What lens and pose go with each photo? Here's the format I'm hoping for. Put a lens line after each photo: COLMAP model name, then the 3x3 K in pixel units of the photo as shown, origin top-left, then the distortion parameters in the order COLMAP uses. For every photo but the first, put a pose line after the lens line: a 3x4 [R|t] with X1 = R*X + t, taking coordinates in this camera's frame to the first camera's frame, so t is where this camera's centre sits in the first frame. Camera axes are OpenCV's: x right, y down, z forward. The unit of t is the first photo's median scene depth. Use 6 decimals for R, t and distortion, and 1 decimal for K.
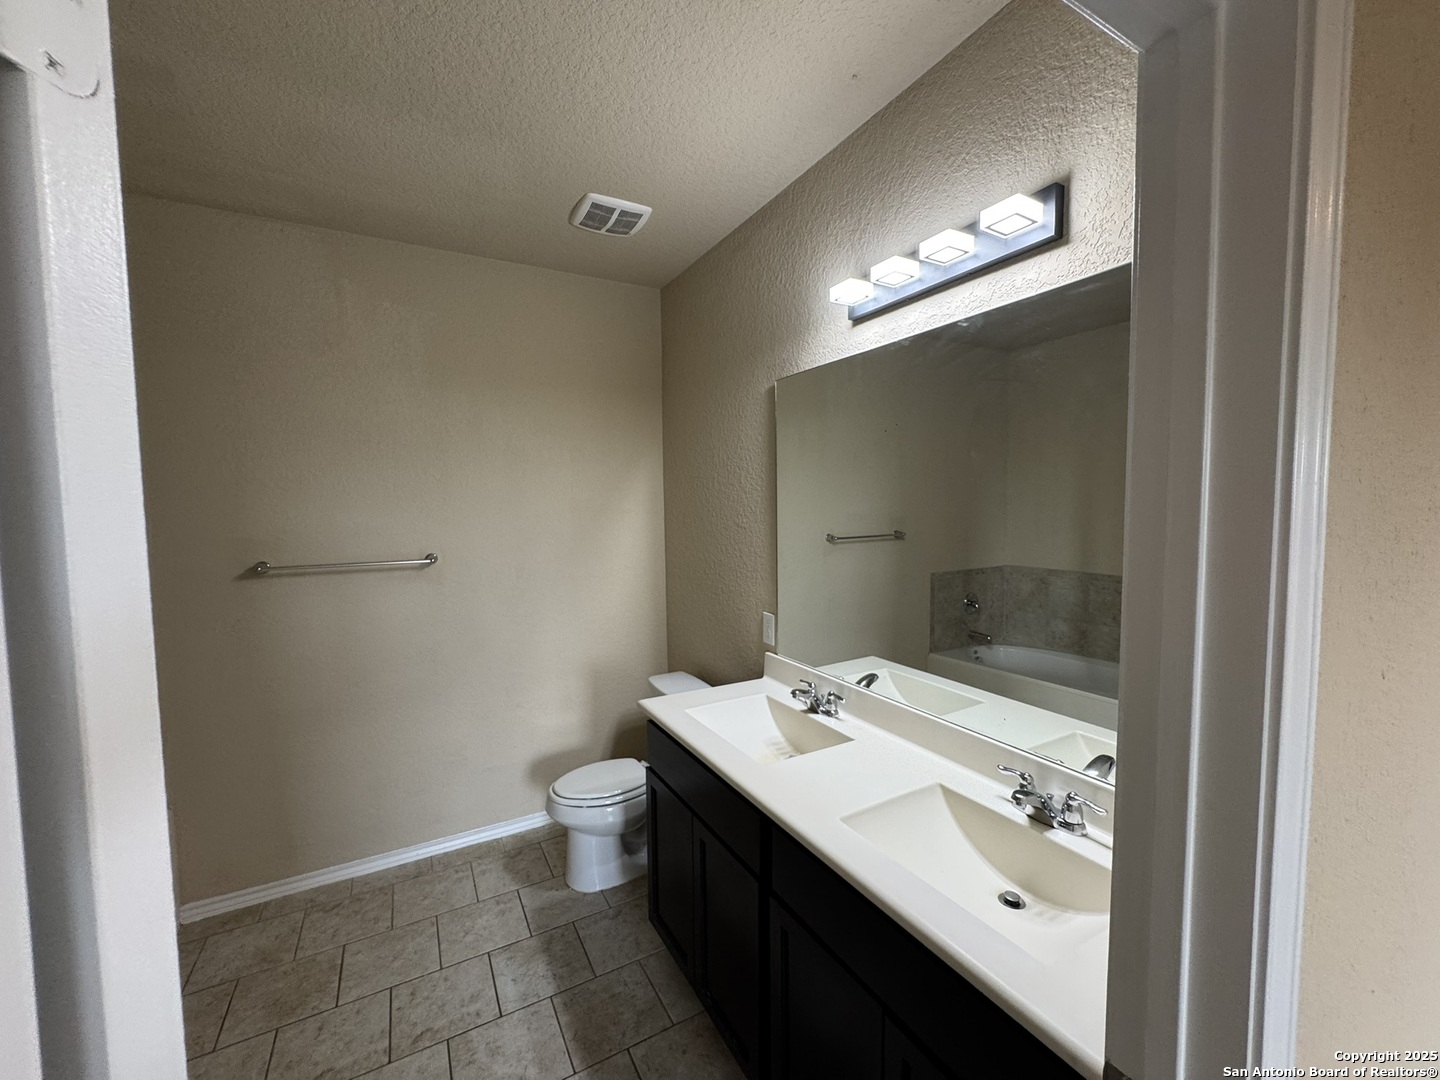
lens RADIAL K [[575.2, 0, 720.4], [0, 575.2, 541.4], [0, 0, 1]] dist [-0.001138, -0.000114]
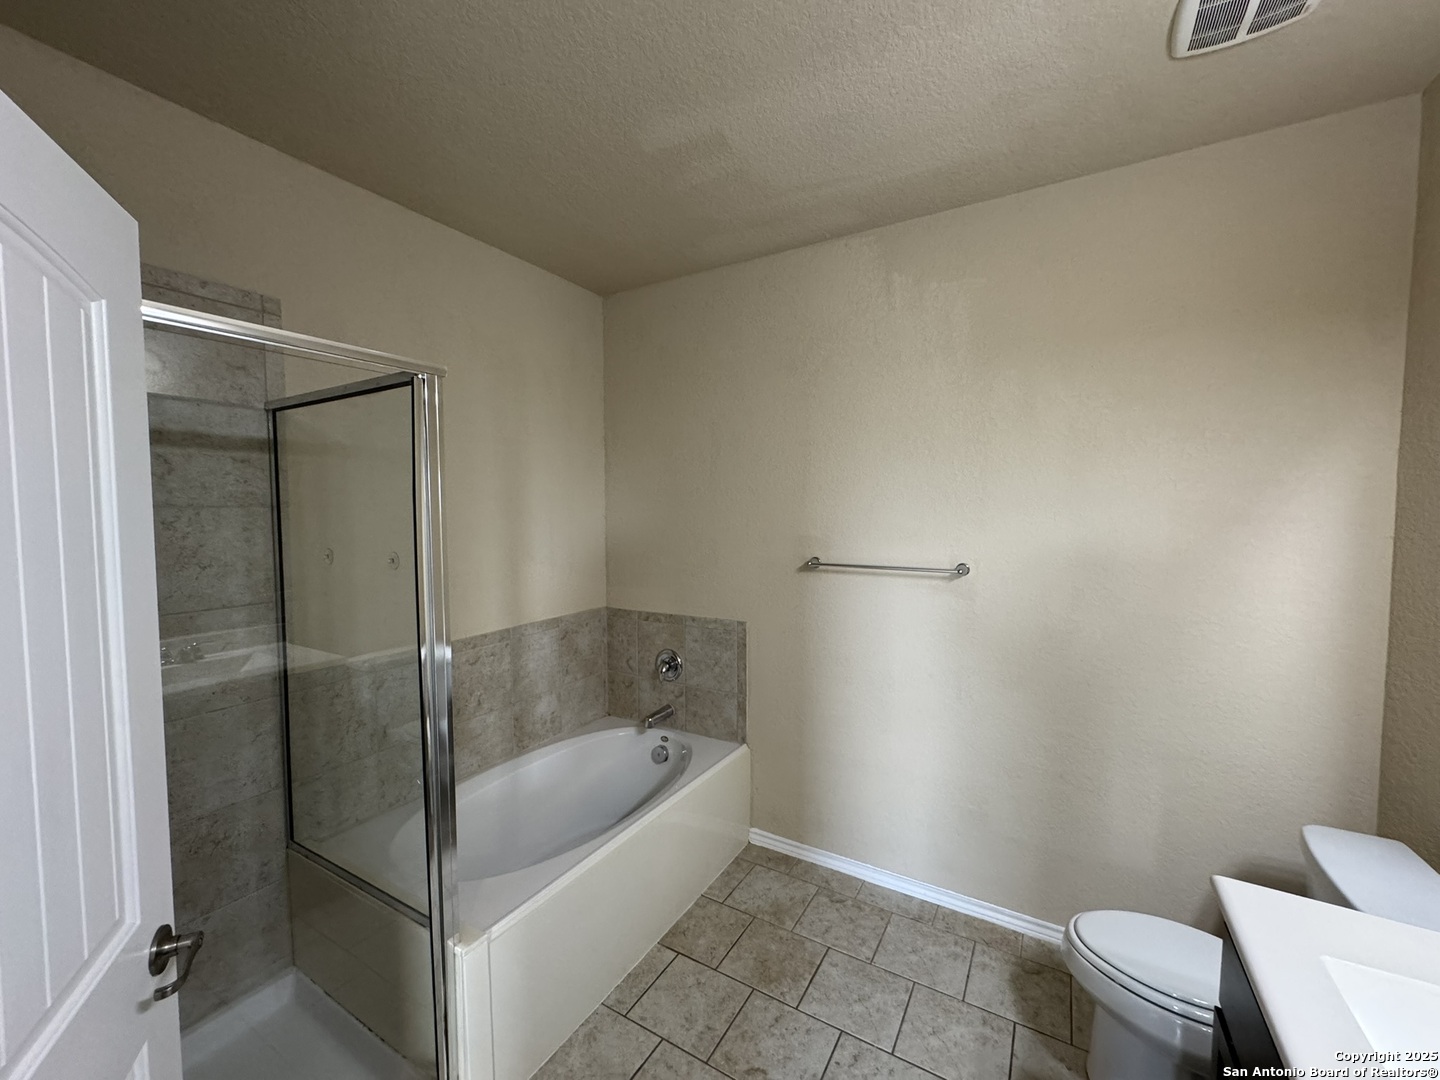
lens RADIAL K [[575.2, 0, 720.4], [0, 575.2, 541.4], [0, 0, 1]] dist [-0.001138, -0.000114]
pose [[0.502266, 0.062347, -0.862463, 0.063311], [-0.061676, 0.997440, 0.036187, -0.023730], [0.862511, 0.035017, 0.504825, 0.287142]]
